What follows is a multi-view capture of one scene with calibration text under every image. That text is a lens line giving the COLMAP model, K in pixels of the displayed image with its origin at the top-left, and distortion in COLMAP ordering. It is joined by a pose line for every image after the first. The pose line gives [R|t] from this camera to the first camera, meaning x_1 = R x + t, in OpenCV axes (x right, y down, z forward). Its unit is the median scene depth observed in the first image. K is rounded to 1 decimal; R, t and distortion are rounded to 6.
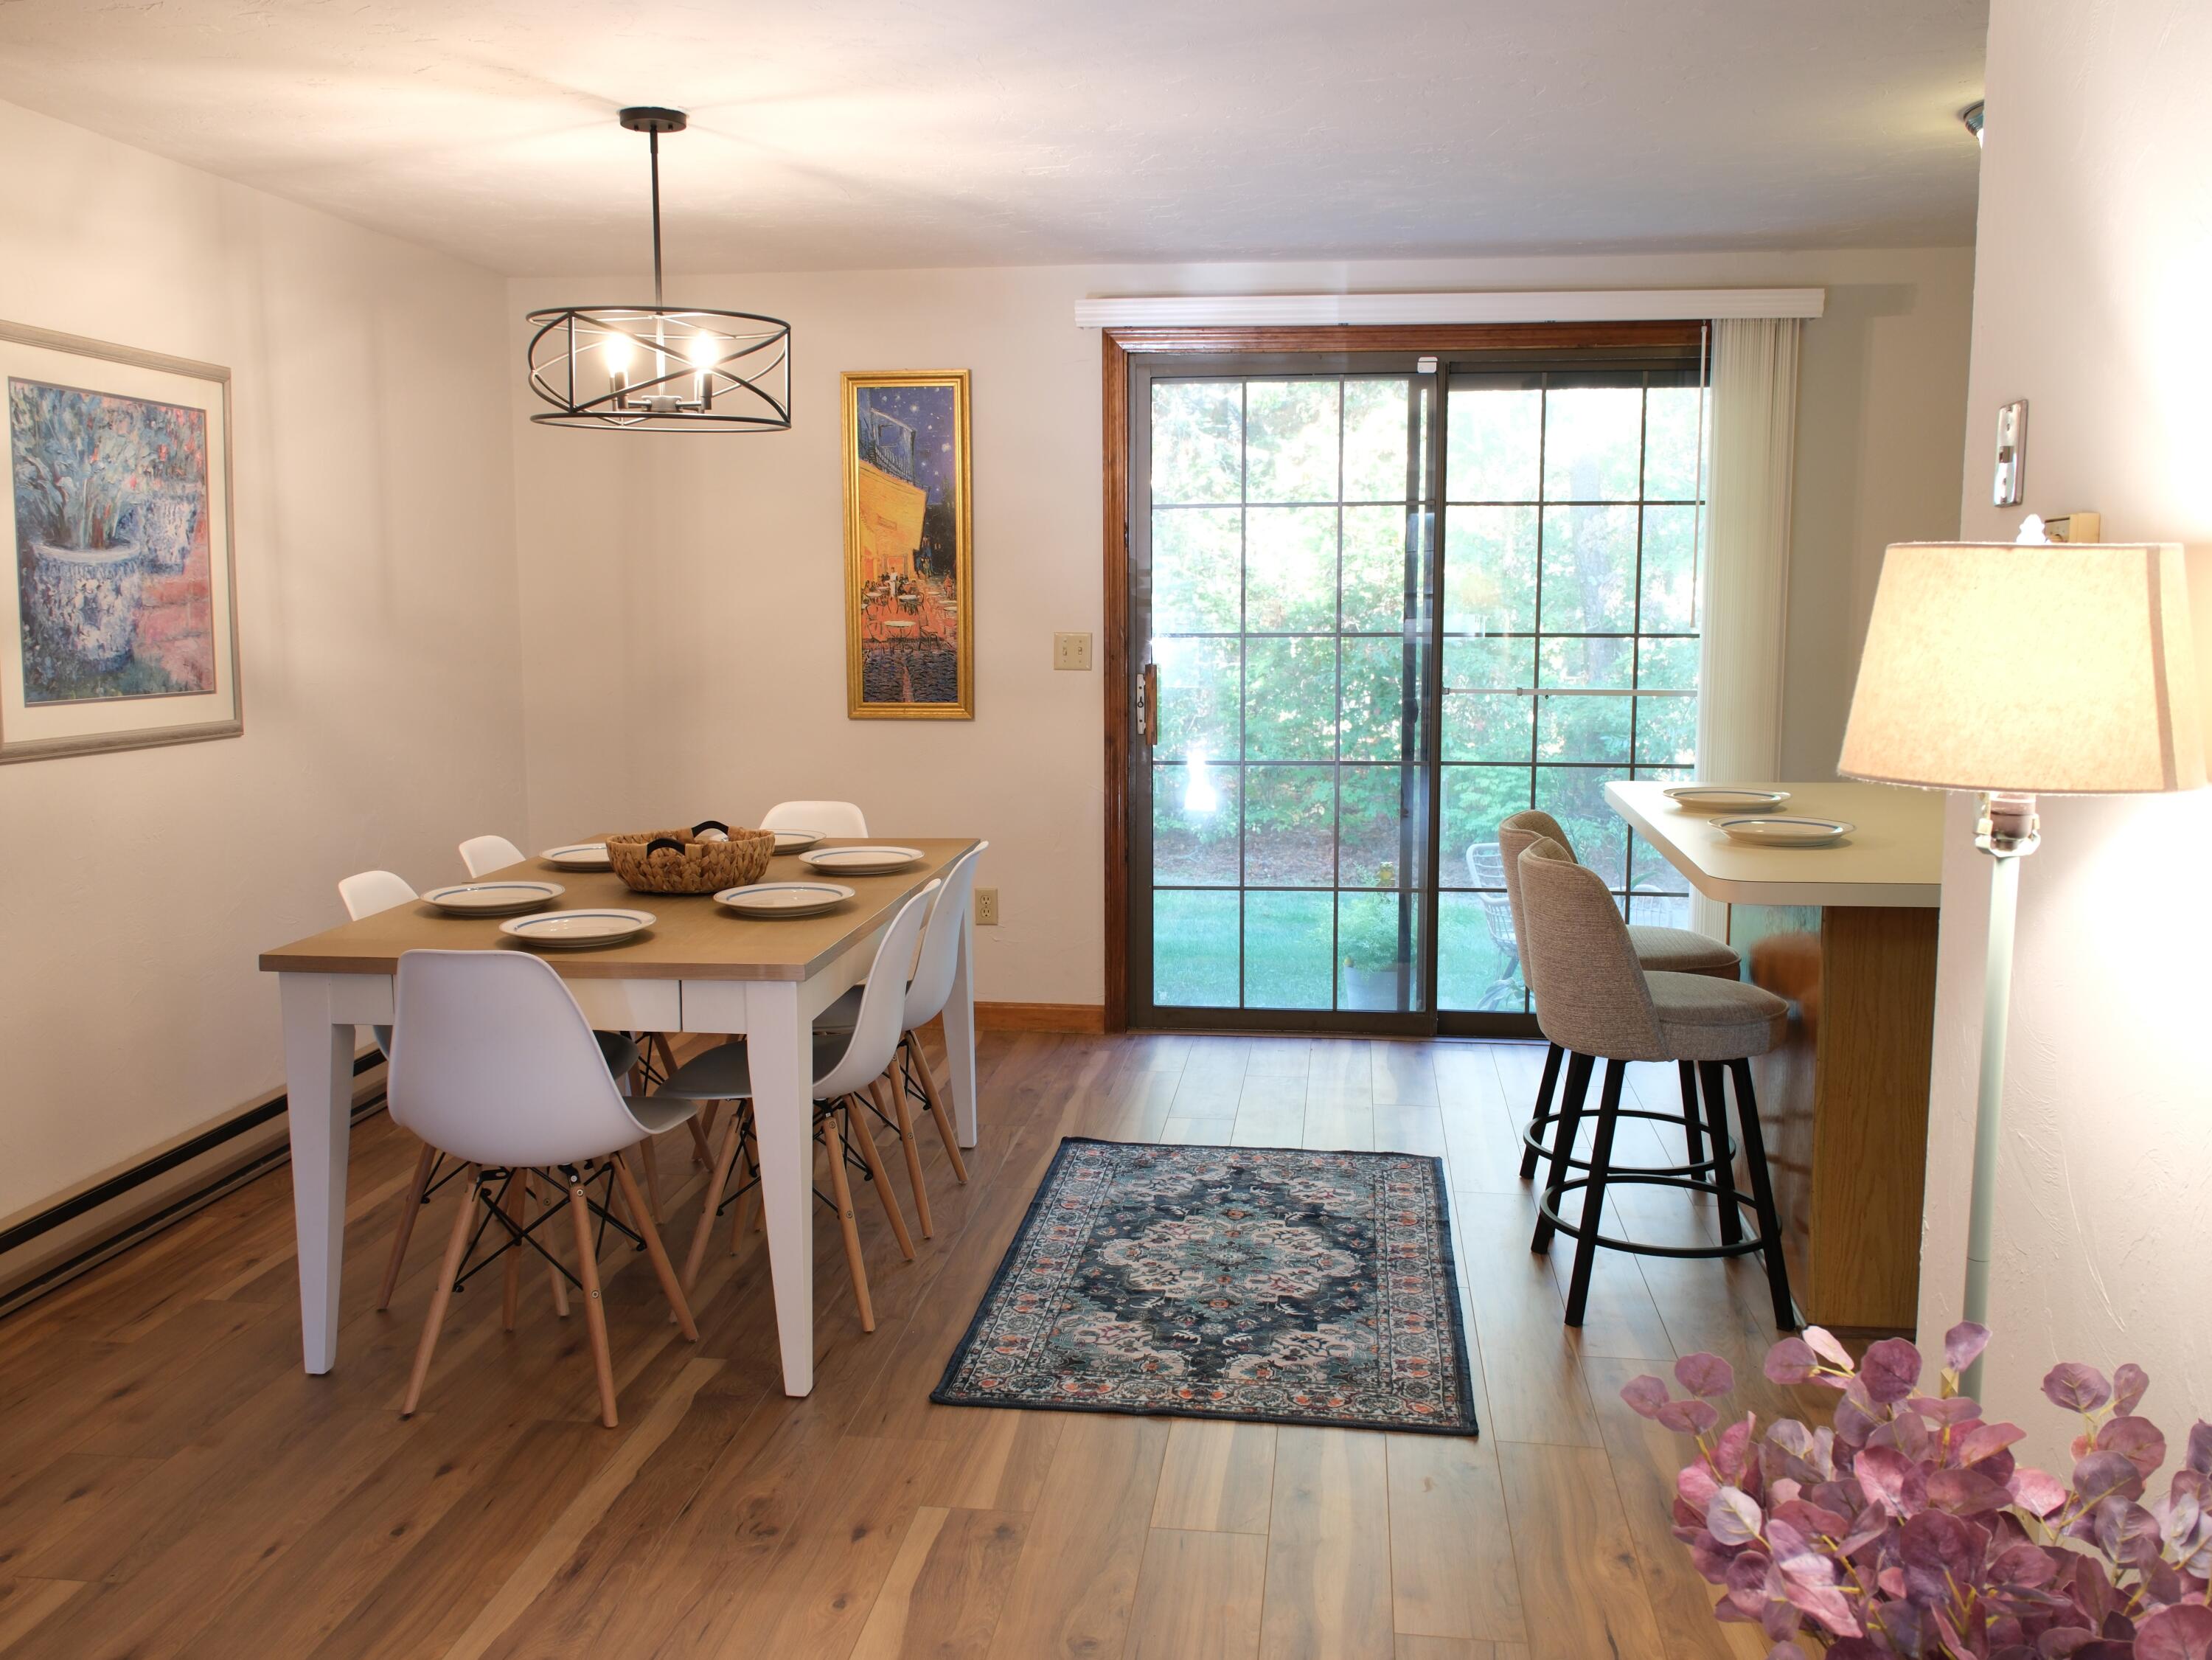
lens RADIAL K [[1862.2, 0, 1106.0], [0, 1862.2, 830.0], [0, 0, 1]] dist [-0.010306, -0.007141]
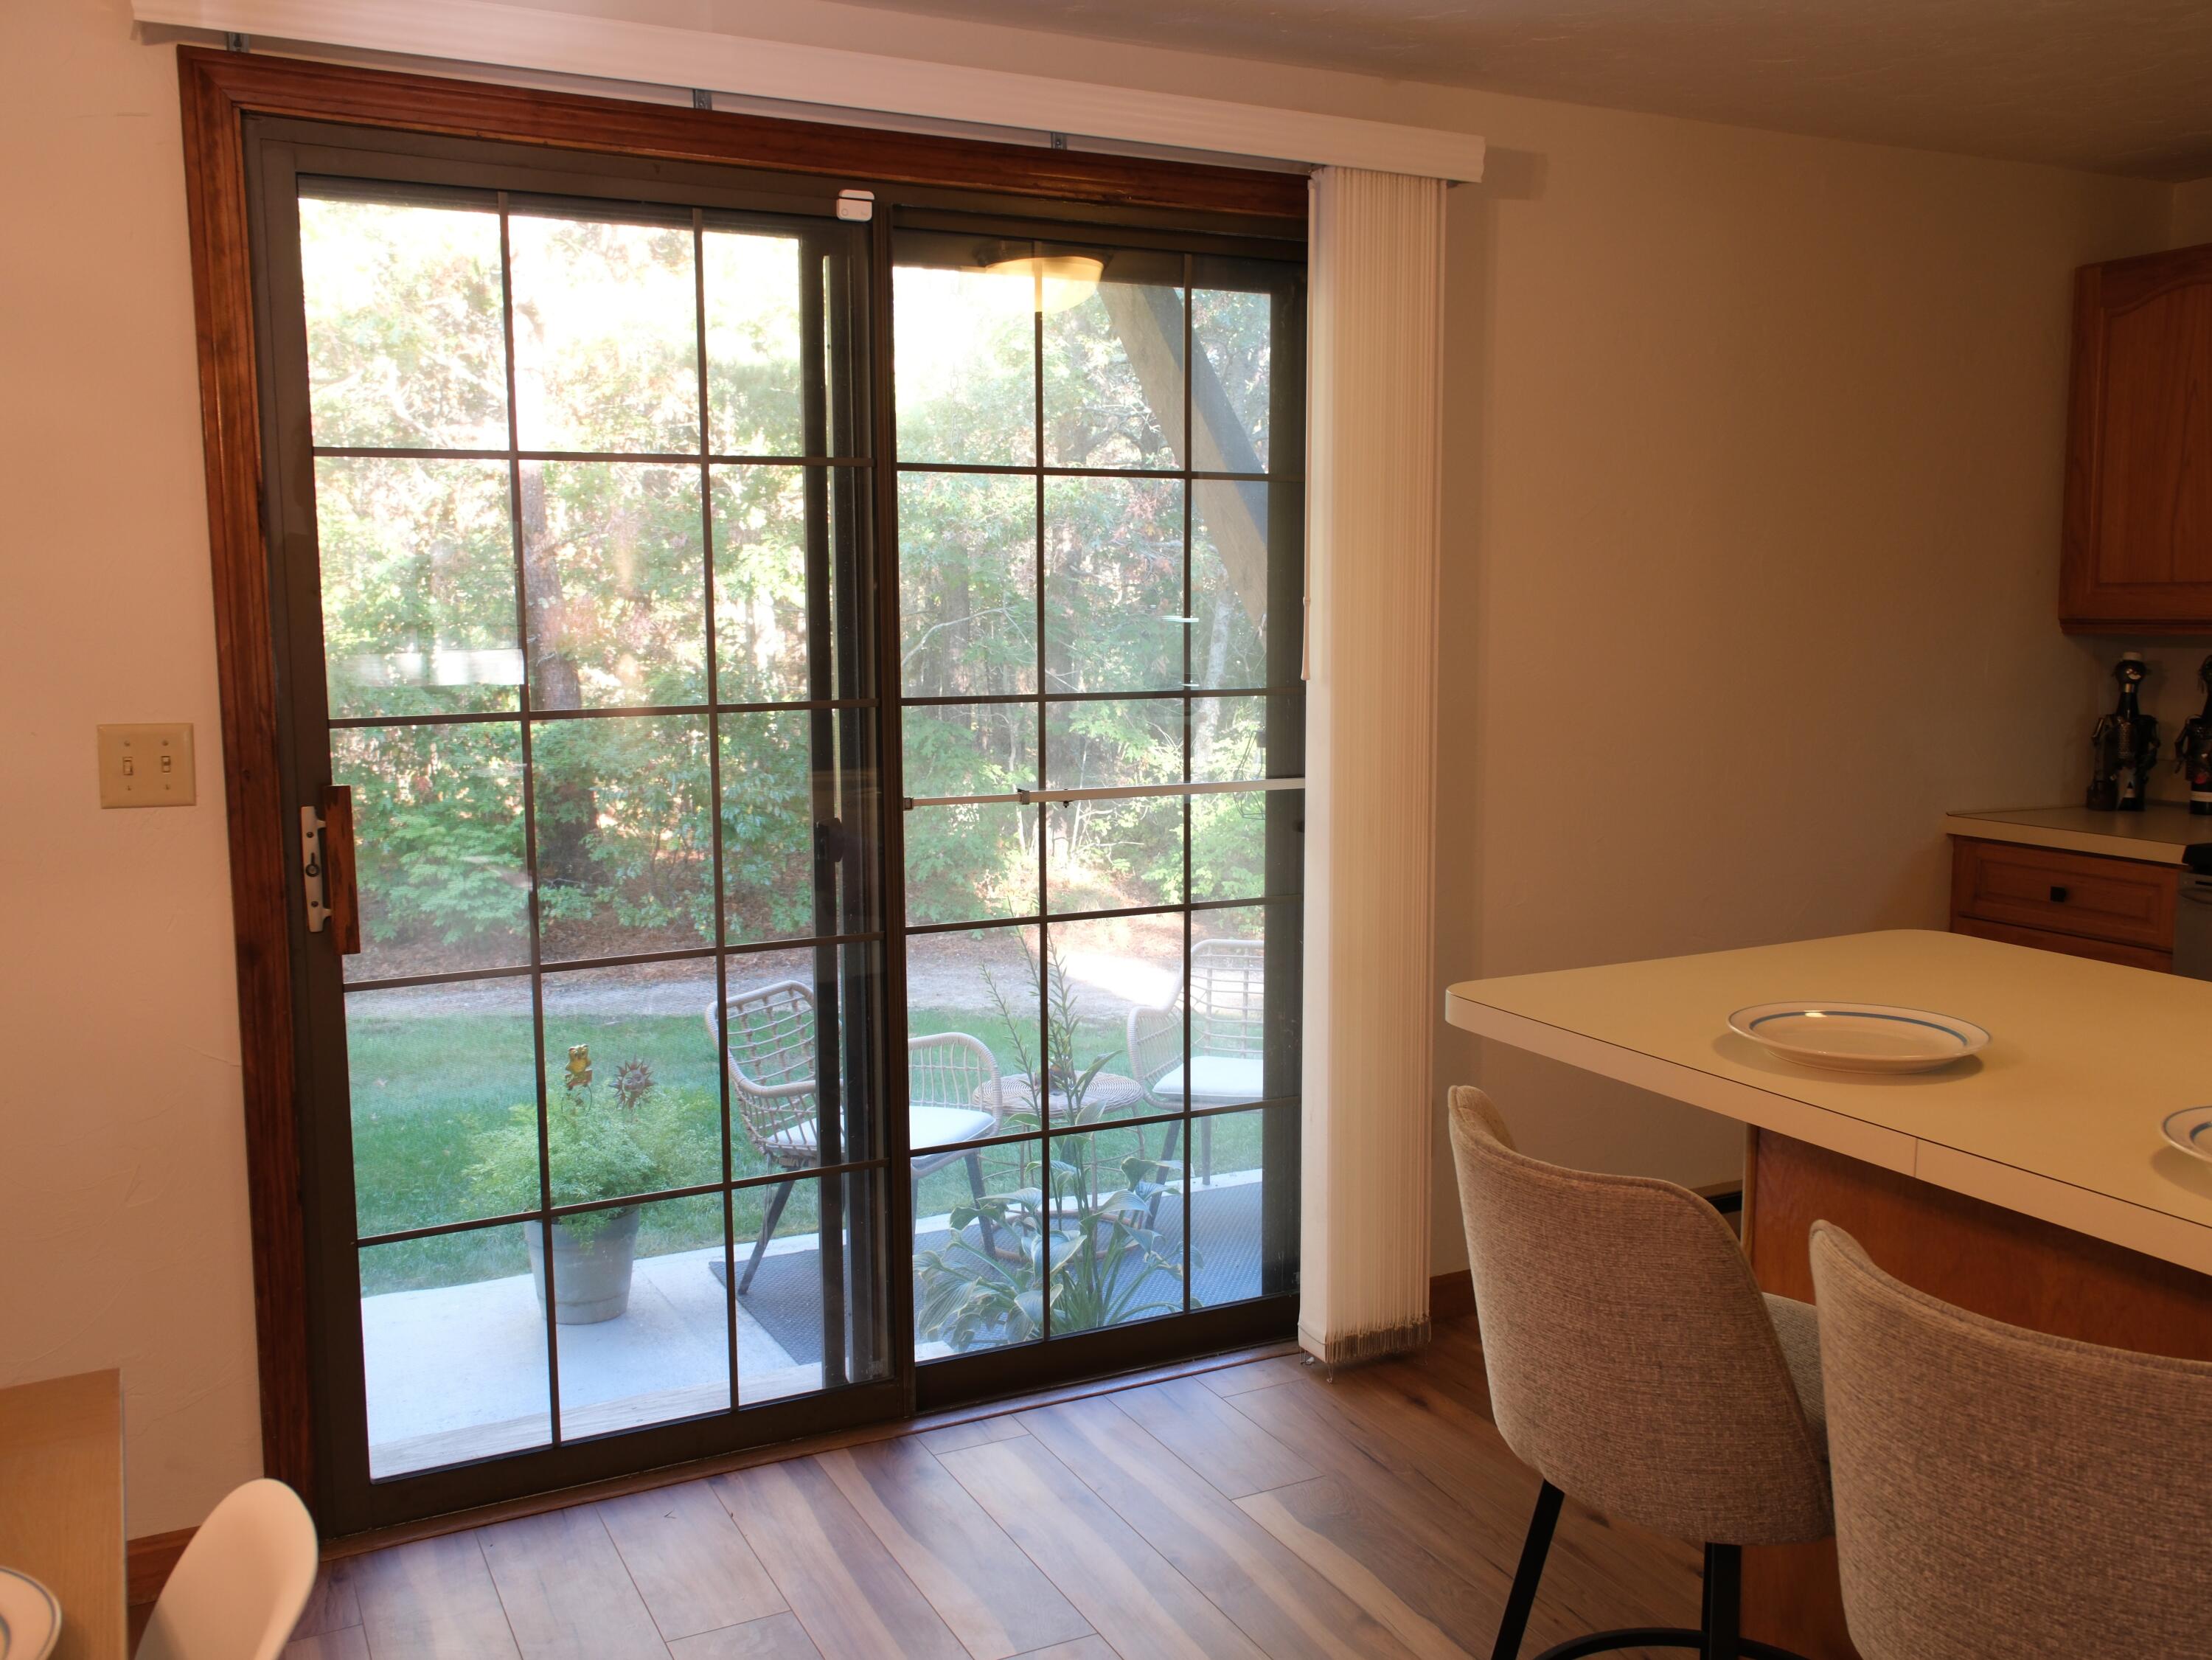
lens RADIAL K [[1862.2, 0, 1106.0], [0, 1862.2, 830.0], [0, 0, 1]] dist [-0.010306, -0.007141]
pose [[0.831613, -0.069692, 0.550966, -0.074379], [0.081666, 0.996656, 0.002803, -0.063732], [-0.549318, 0.042664, 0.834523, 0.505855]]
